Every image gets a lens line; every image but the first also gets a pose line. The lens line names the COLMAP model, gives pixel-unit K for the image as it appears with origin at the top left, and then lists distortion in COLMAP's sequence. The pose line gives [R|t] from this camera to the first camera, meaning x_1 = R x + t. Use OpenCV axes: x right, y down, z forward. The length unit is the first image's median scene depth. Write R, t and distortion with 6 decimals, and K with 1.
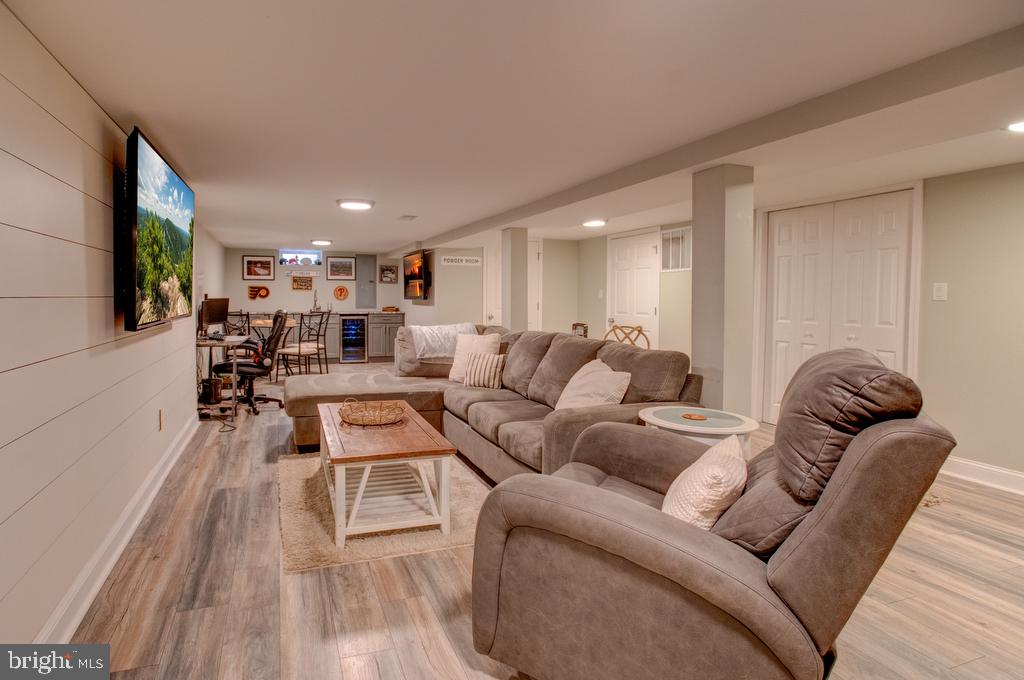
lens RADIAL K [[522.1, 0, 452.4], [0, 522.1, 313.7], [0, 0, 1]] dist [-0.006768, -0.001310]
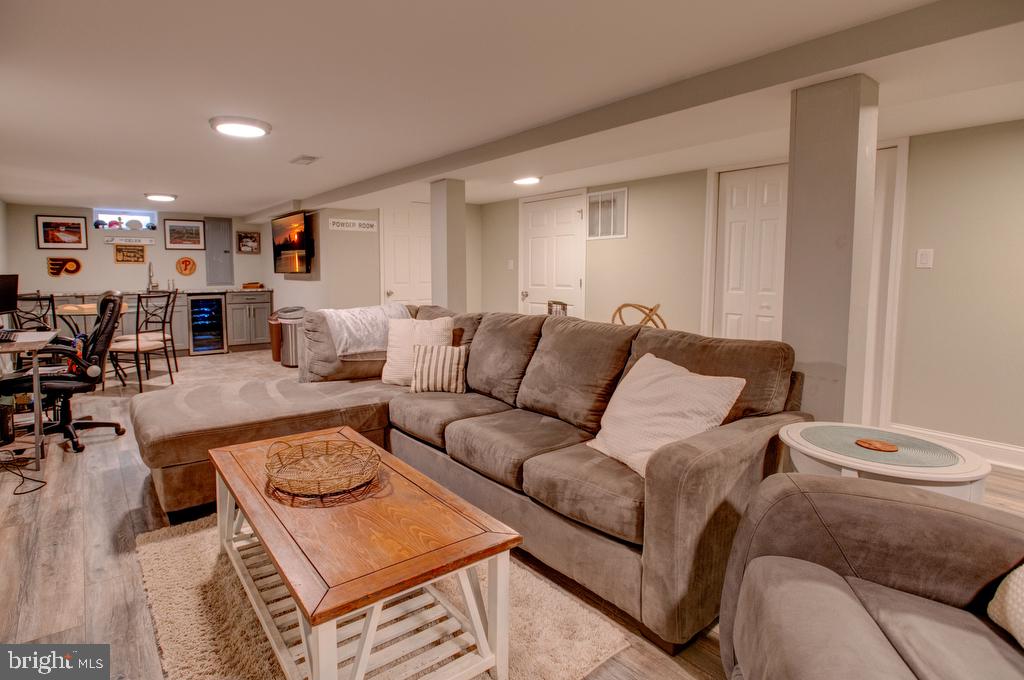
lens RADIAL K [[522.1, 0, 452.4], [0, 522.1, 313.7], [0, 0, 1]] dist [-0.006768, -0.001310]
pose [[0.956984, -0.033517, 0.288199, -0.102341], [0.018527, 0.998337, 0.054584, -0.006376], [-0.289549, -0.046896, 0.956014, 0.230703]]
